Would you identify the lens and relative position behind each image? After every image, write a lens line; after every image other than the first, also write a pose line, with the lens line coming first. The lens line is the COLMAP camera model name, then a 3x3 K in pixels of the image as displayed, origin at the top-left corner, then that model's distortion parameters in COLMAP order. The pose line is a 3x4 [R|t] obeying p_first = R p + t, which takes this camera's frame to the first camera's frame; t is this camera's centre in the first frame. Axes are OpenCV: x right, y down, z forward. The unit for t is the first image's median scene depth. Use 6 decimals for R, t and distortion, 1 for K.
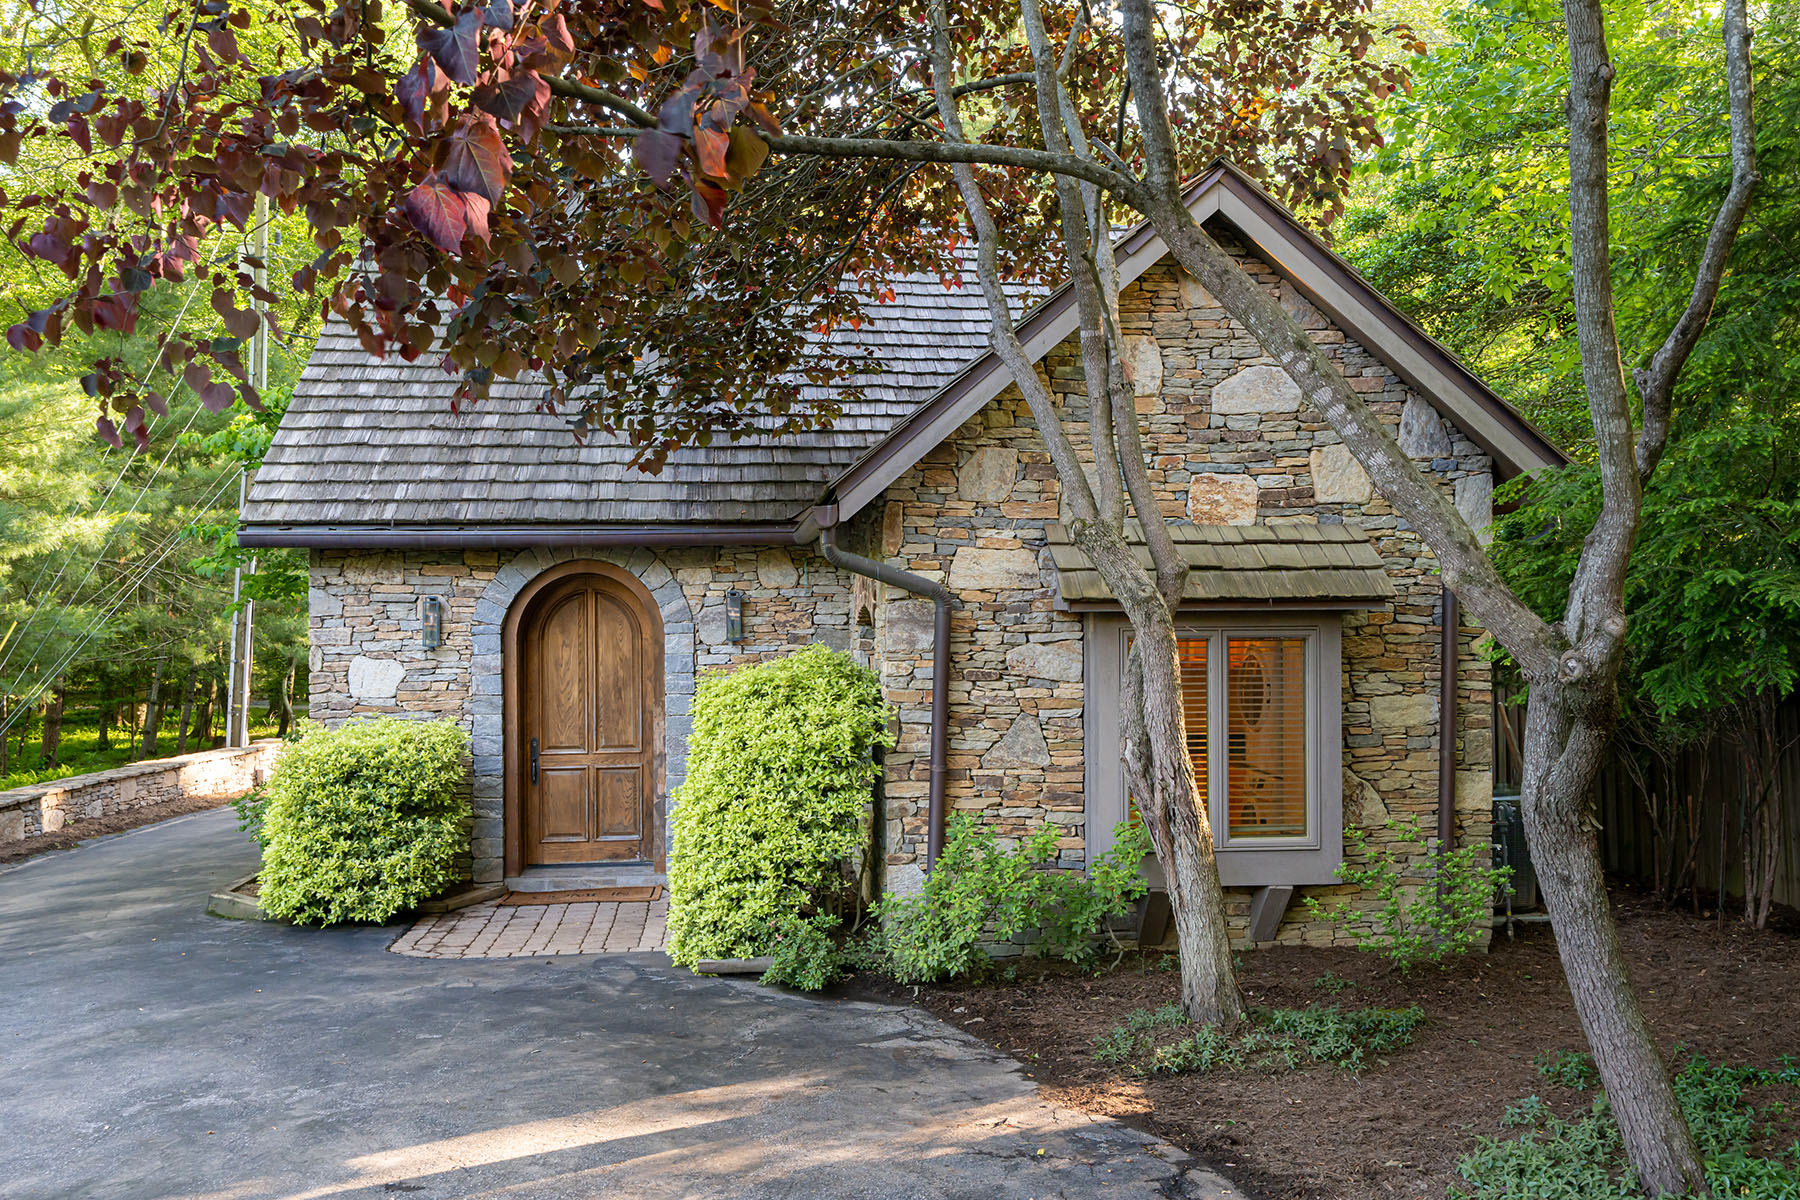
lens RADIAL K [[1490.7, 0, 893.8], [0, 1490.7, 604.3], [0, 0, 1]] dist [-0.003668, 0.000516]
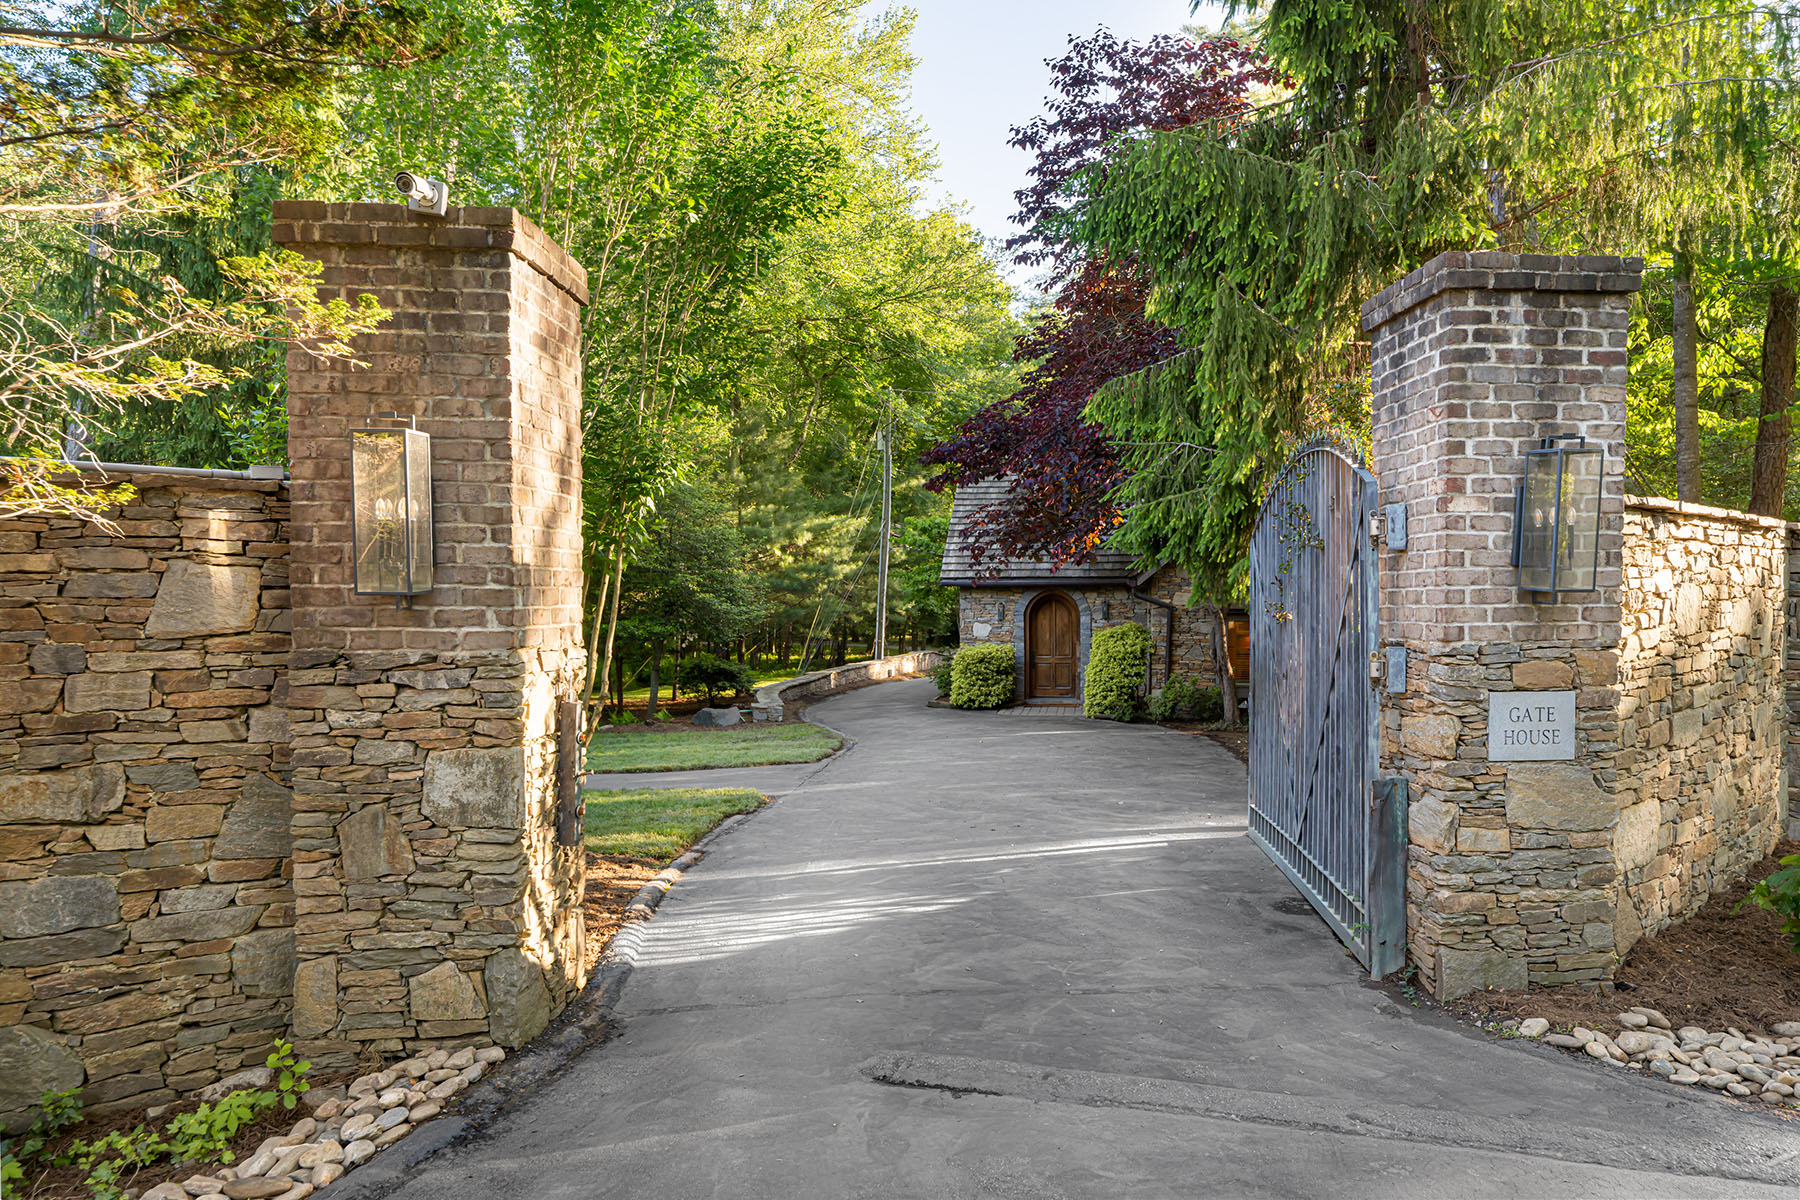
lens RADIAL K [[1169.9, 0, 892.8], [0, 1169.9, 606.5], [0, 0, 1]] dist [0.001985, -0.001228]
pose [[0.959462, 0.009398, -0.281681, 0.139728], [-0.001873, 0.999634, 0.026972, -0.061106], [0.281832, -0.025351, 0.959129, -1.319244]]
